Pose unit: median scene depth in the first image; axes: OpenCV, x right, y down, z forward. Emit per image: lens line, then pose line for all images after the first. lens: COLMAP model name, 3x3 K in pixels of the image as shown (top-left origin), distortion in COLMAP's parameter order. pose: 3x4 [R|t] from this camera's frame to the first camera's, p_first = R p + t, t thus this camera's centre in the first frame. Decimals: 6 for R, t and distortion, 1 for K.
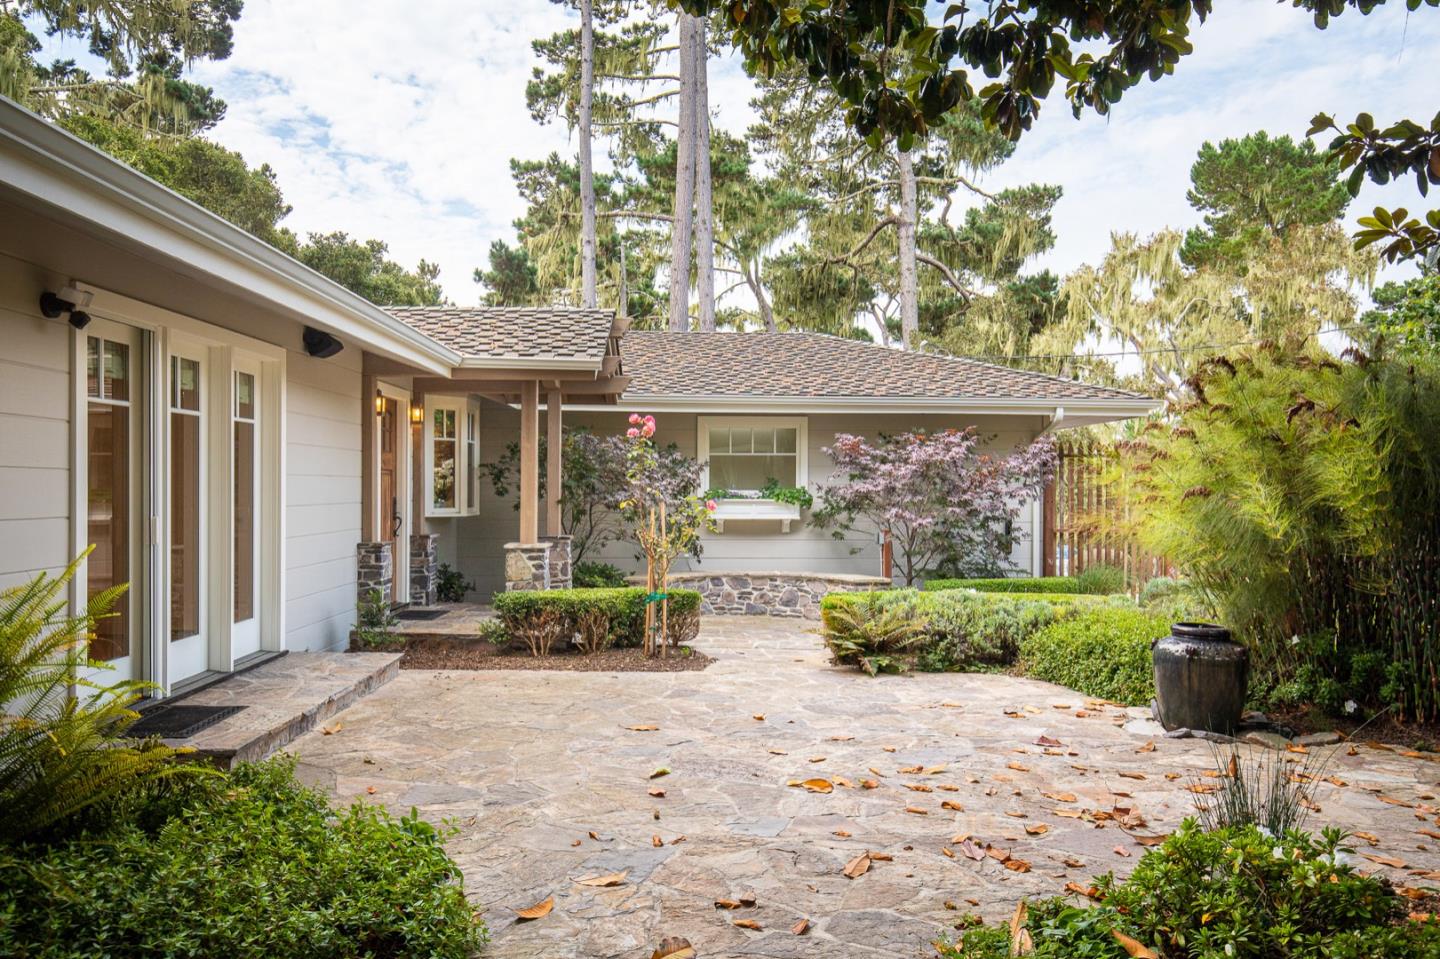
lens RADIAL K [[1088.8, 0, 720.5], [0, 1088.8, 477.5], [0, 0, 1]] dist [0.012413, -0.002476]
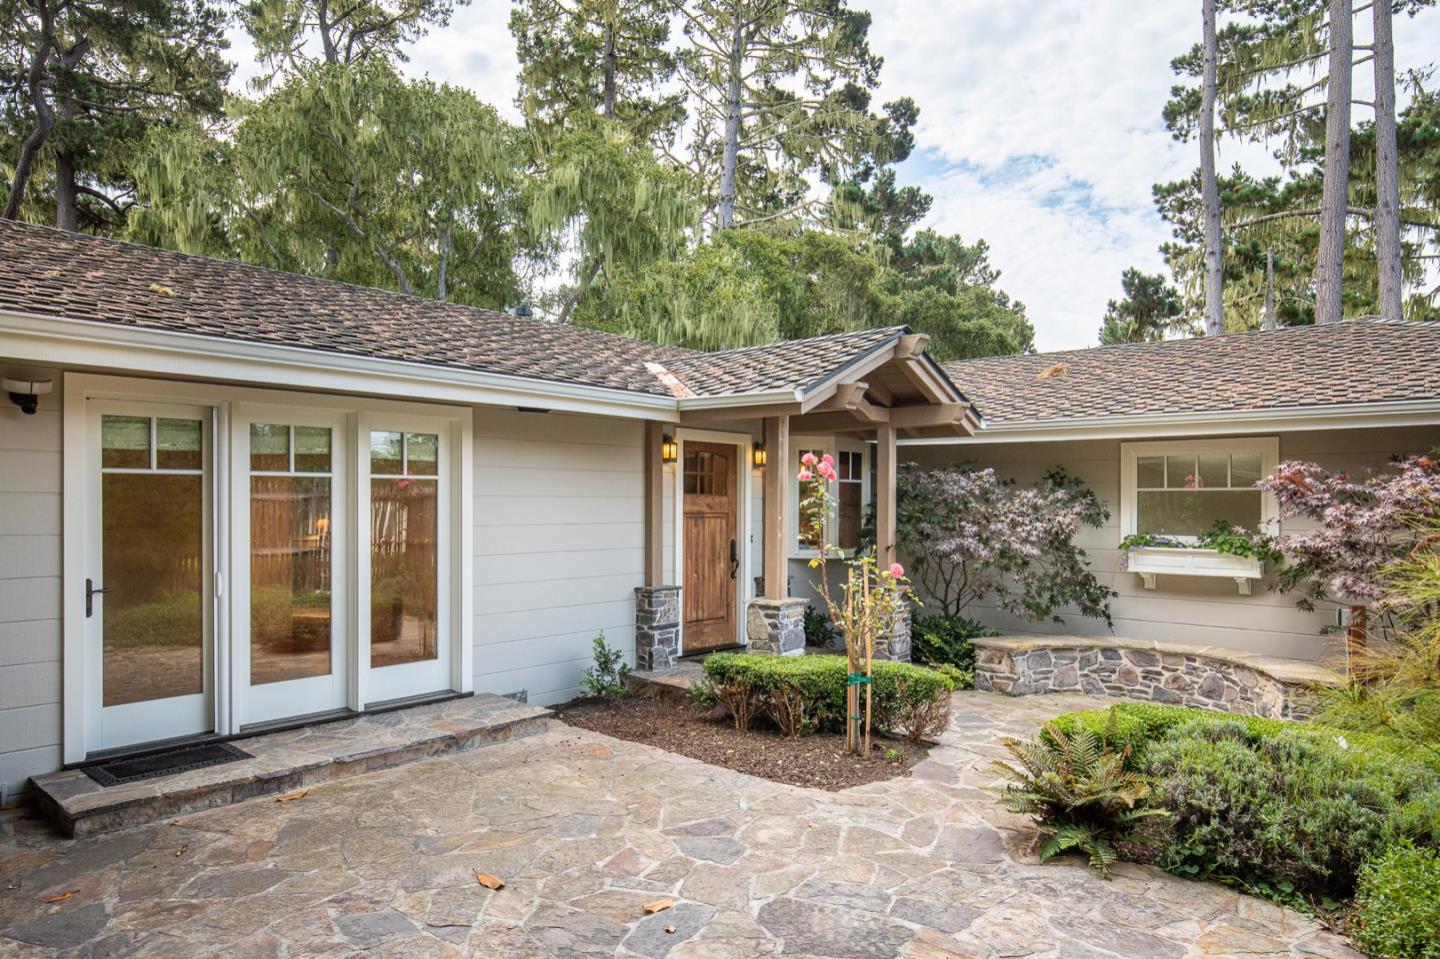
lens RADIAL K [[911.5, 0, 720.7], [0, 911.5, 495.0], [0, 0, 1]] dist [0.000962, -0.001866]
pose [[0.729215, -0.006801, -0.684251, 0.229670], [0.005194, 0.999977, -0.004404, -0.016645], [0.684265, -0.000343, 0.729234, 0.309320]]
